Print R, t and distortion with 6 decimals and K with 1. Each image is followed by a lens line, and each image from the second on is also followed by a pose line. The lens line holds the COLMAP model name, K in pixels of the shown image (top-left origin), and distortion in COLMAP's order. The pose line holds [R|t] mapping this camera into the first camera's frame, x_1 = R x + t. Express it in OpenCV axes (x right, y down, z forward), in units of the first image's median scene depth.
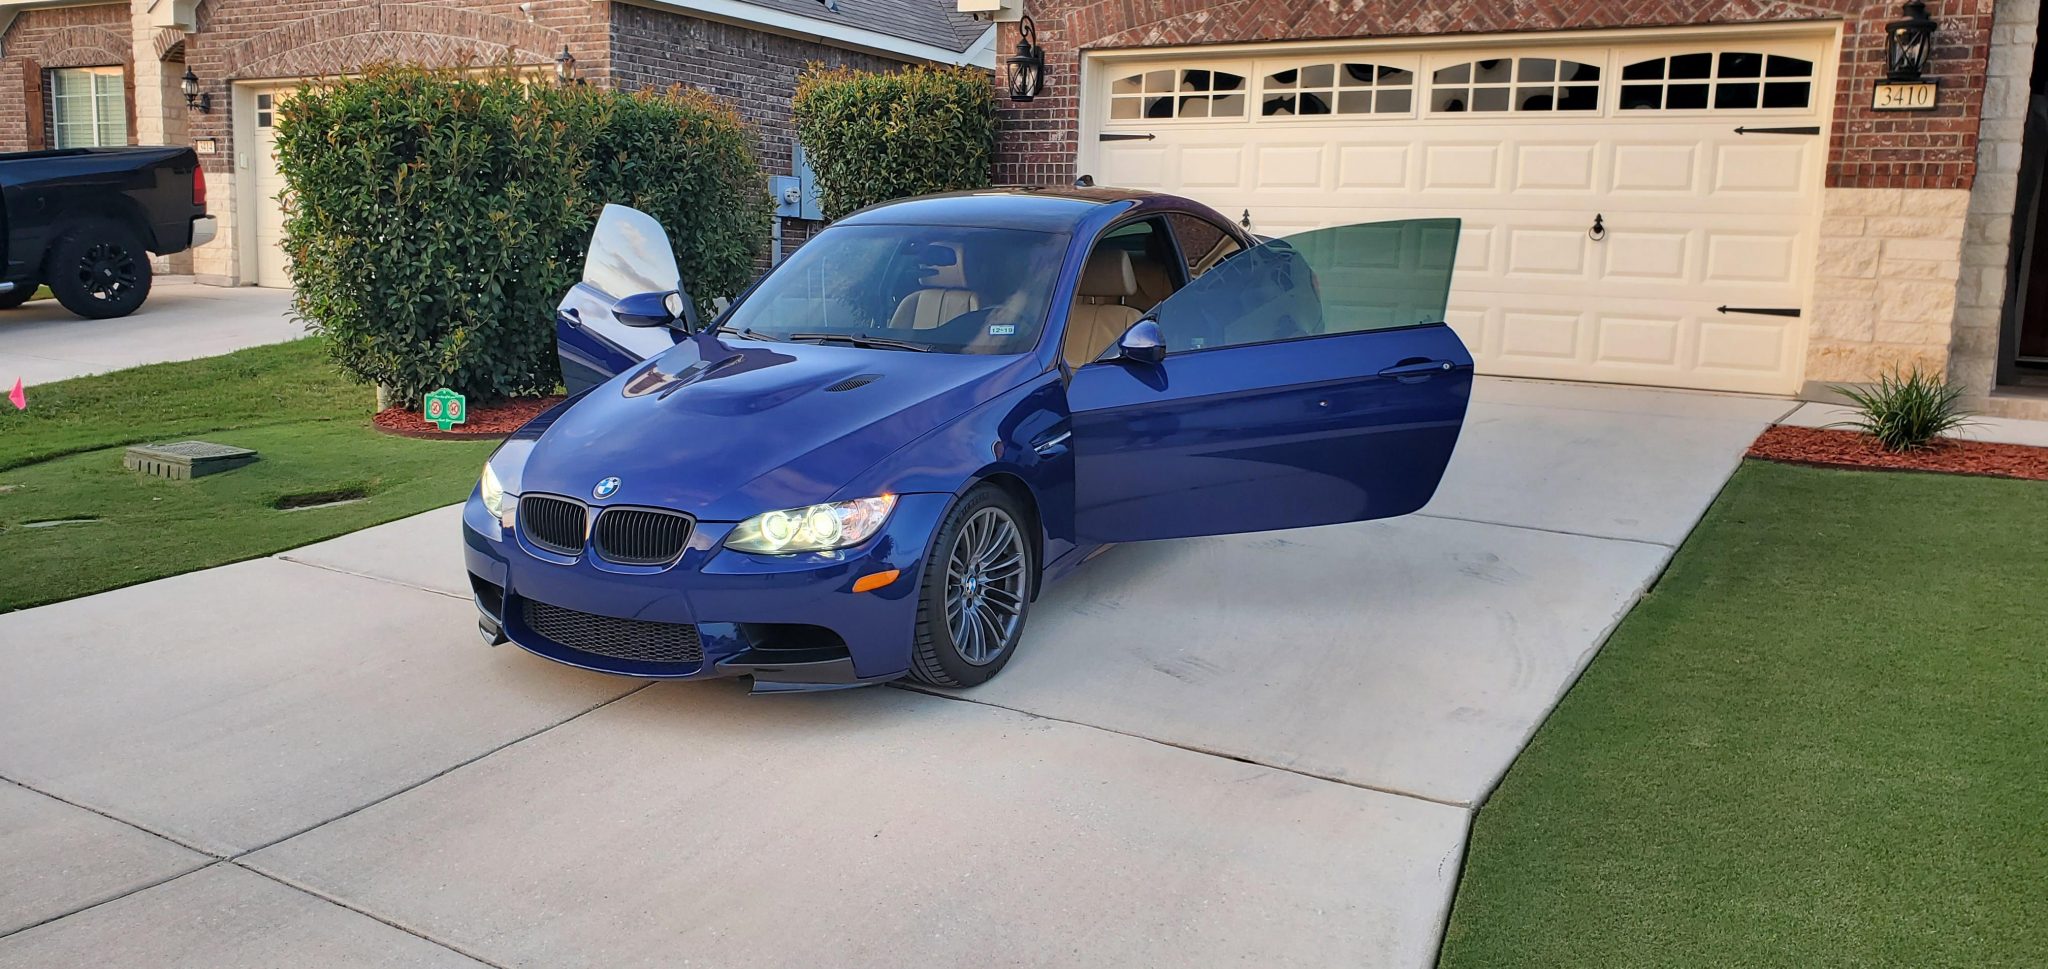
lens RADIAL K [[1618.7, 0, 1002.1], [0, 1618.7, 492.2], [0, 0, 1]] dist [0.023771, -0.032571]
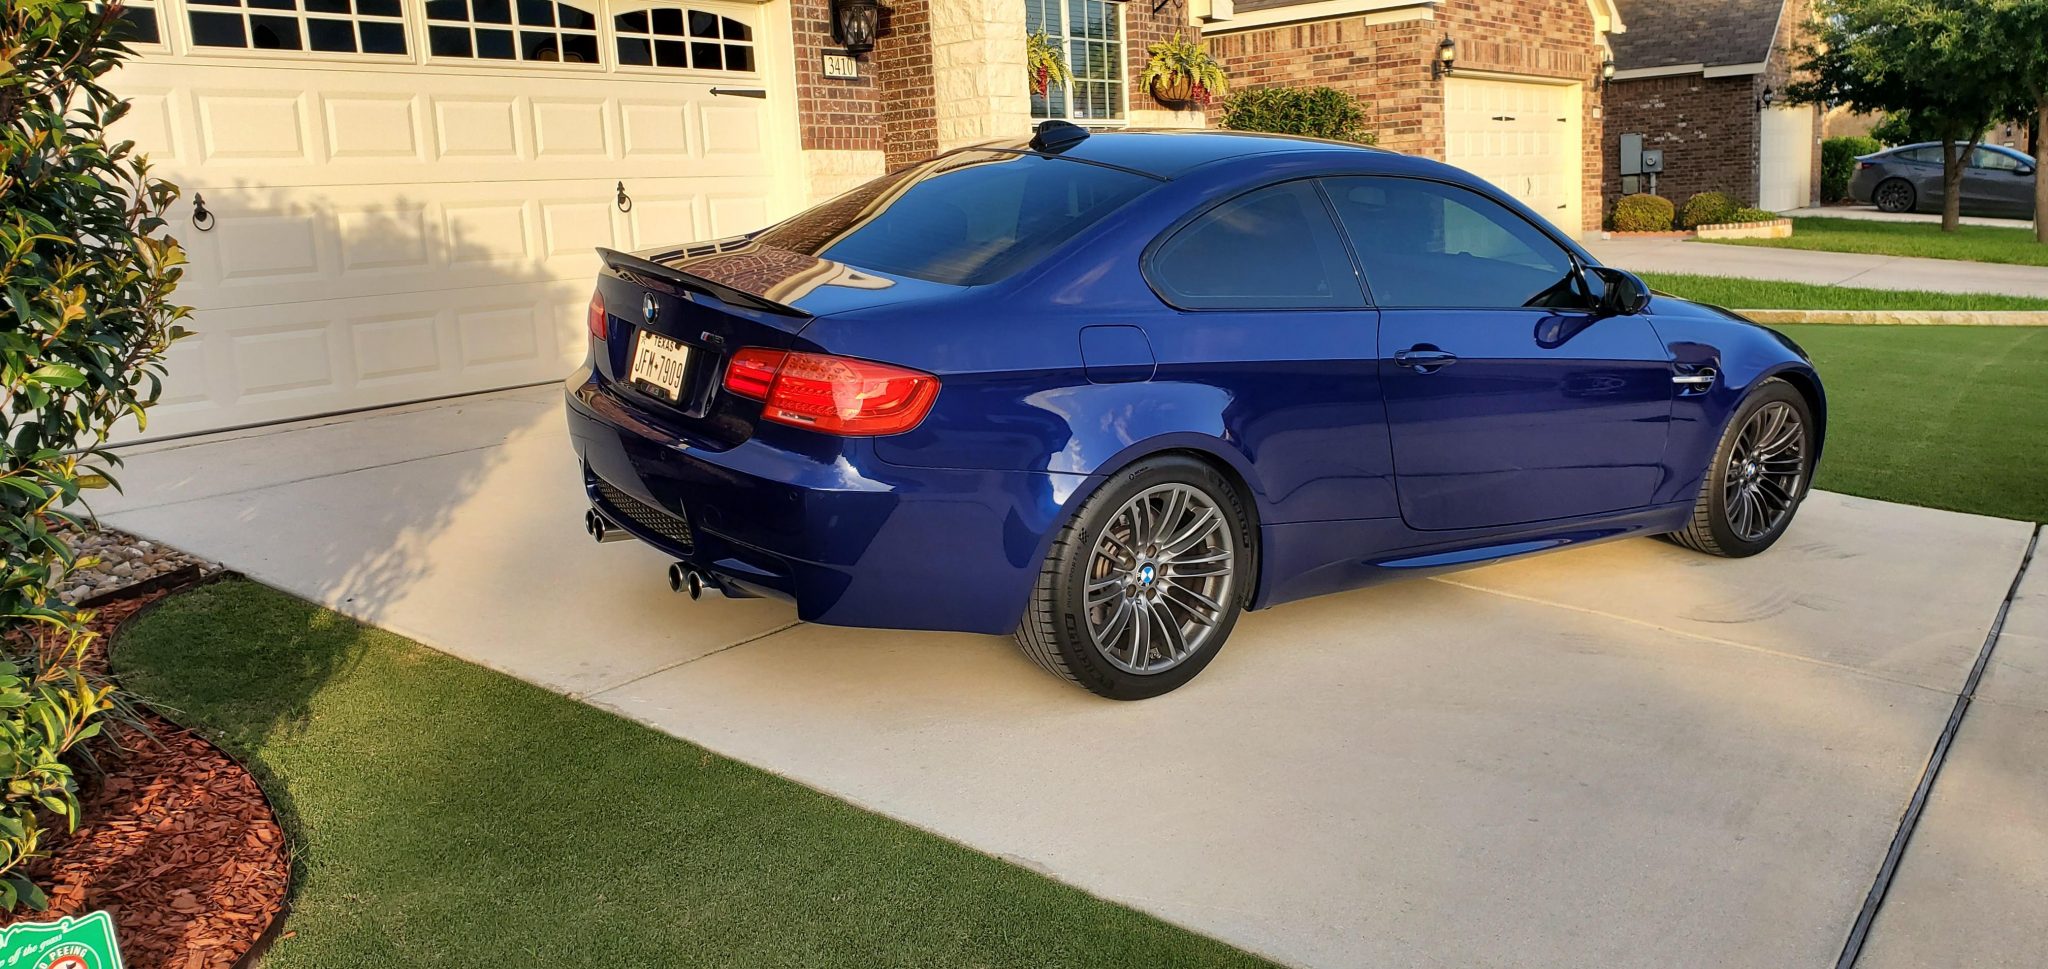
lens RADIAL K [[1618.7, 0, 1004.9], [0, 1618.7, 481.0], [0, 0, 1]] dist [0.023771, -0.032571]
pose [[0.074264, -0.202098, 0.976546, -0.538646], [0.204694, 0.961488, 0.183415, -0.139466], [-0.976005, 0.186272, 0.112772, 0.757064]]
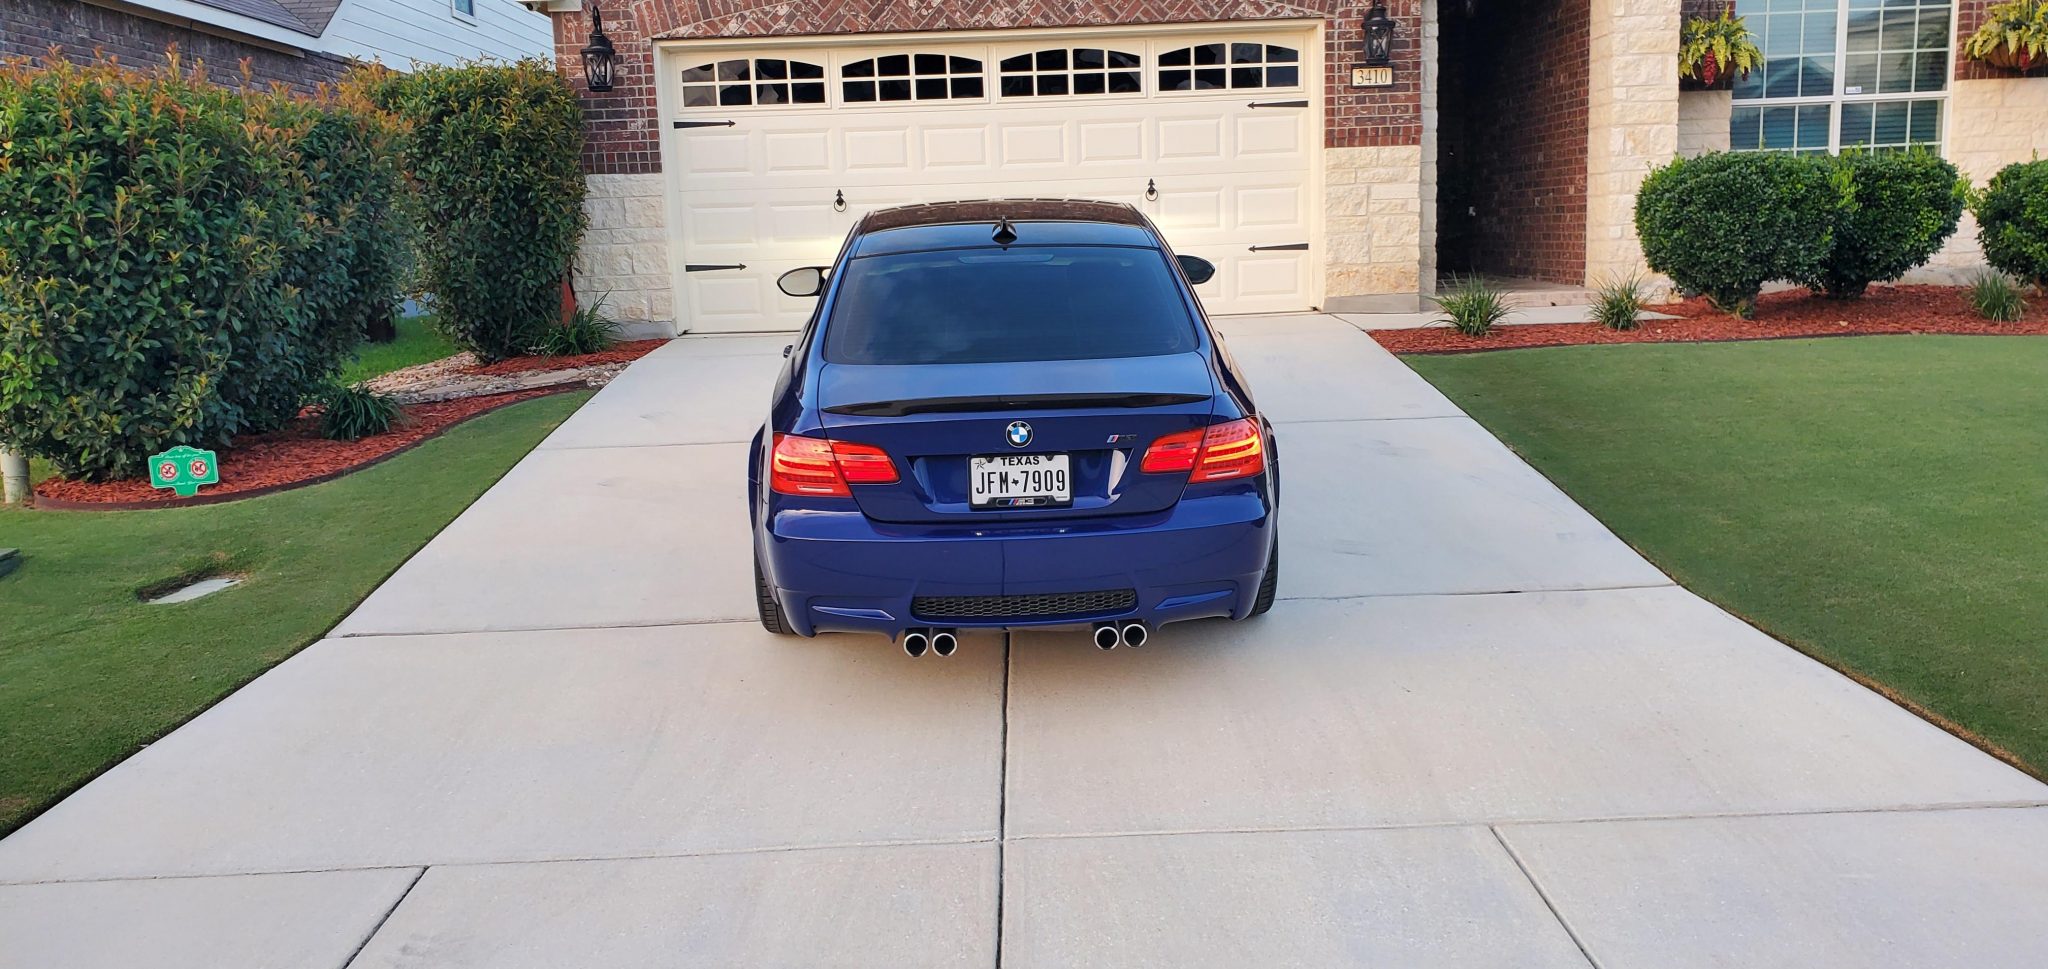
lens RADIAL K [[1618.7, 0, 1024.8], [0, 1618.7, 498.8], [0, 0, 1]] dist [0.023771, -0.032571]
pose [[0.832210, -0.155570, 0.532188, -0.412186], [0.143544, 0.987558, 0.064218, -0.026112], [-0.535557, 0.022949, 0.844187, 0.033812]]
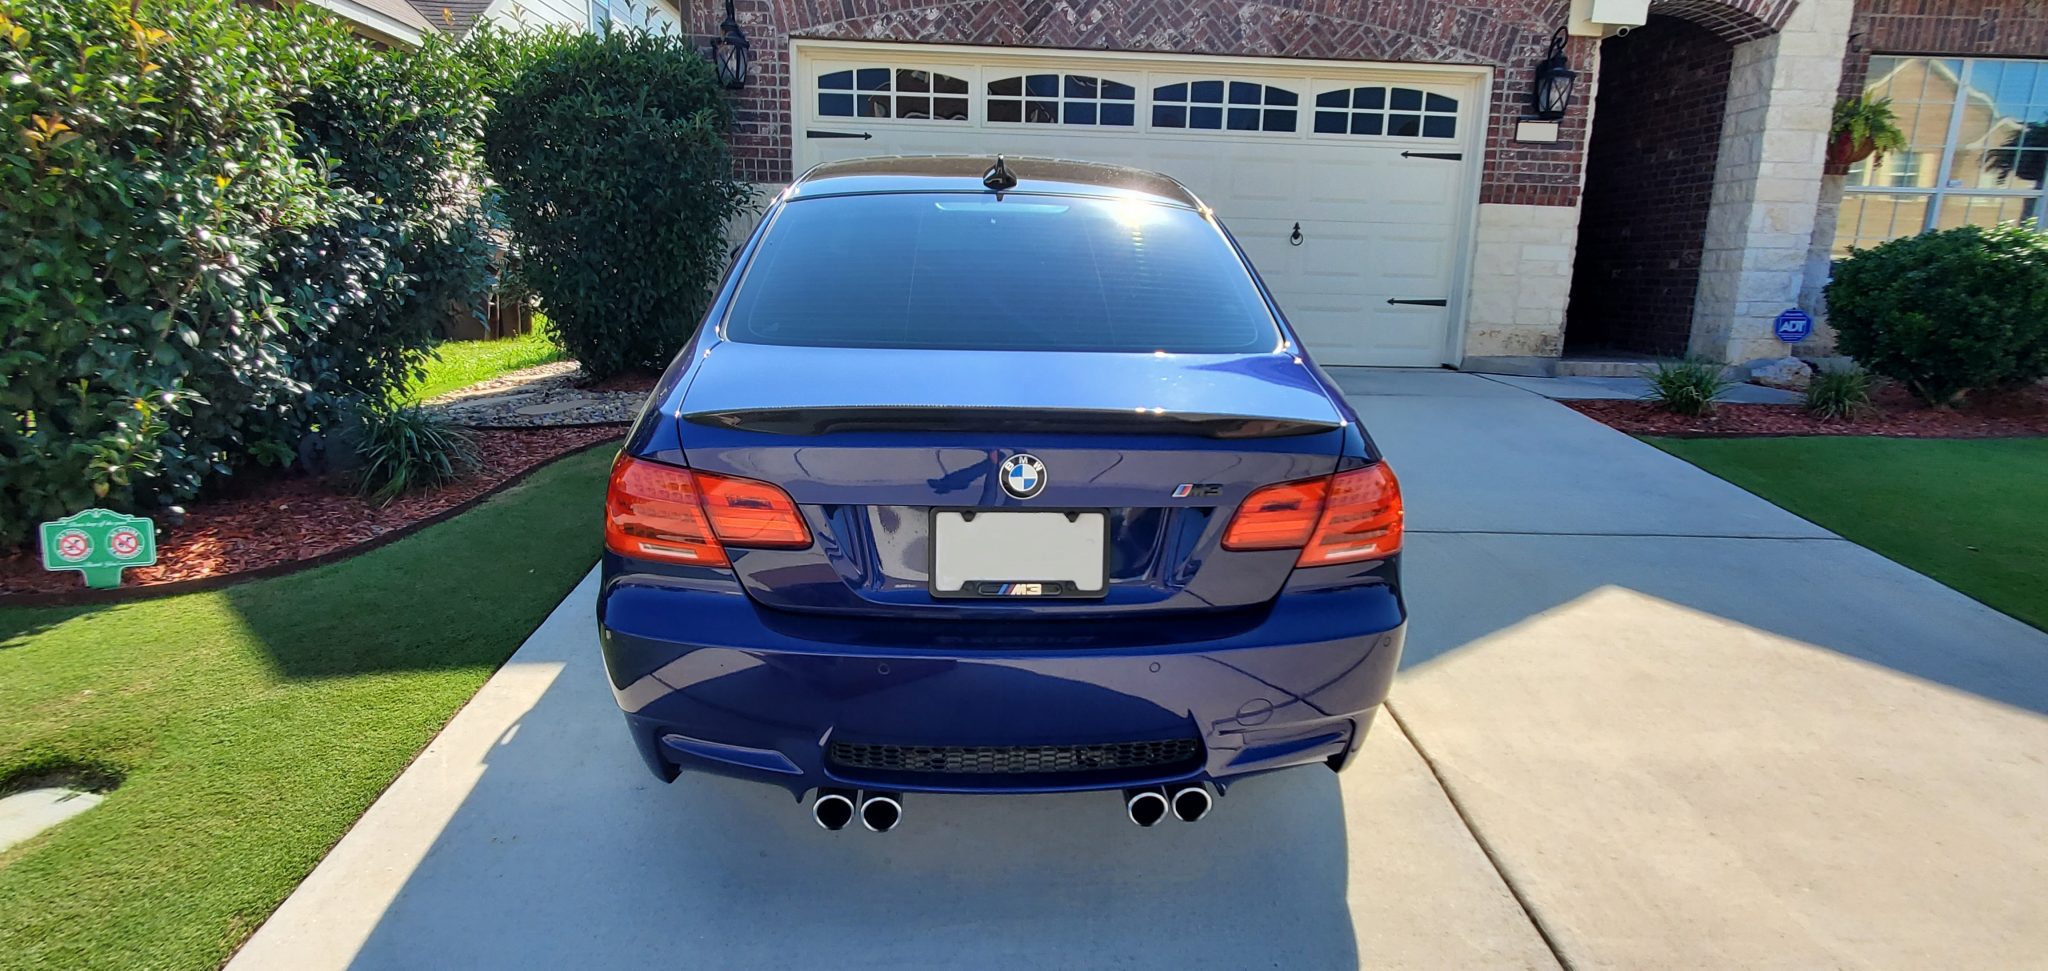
lens RADIAL K [[1084.7, 0, 1037.4], [0, 1084.7, 514.5], [0, 0, 1]] dist [-0.002097, 0.002828]
pose [[0.813069, -0.140095, 0.565059, -0.275578], [0.086682, 0.988927, 0.120457, -0.075402], [-0.575678, -0.048960, 0.816209, 0.472983]]
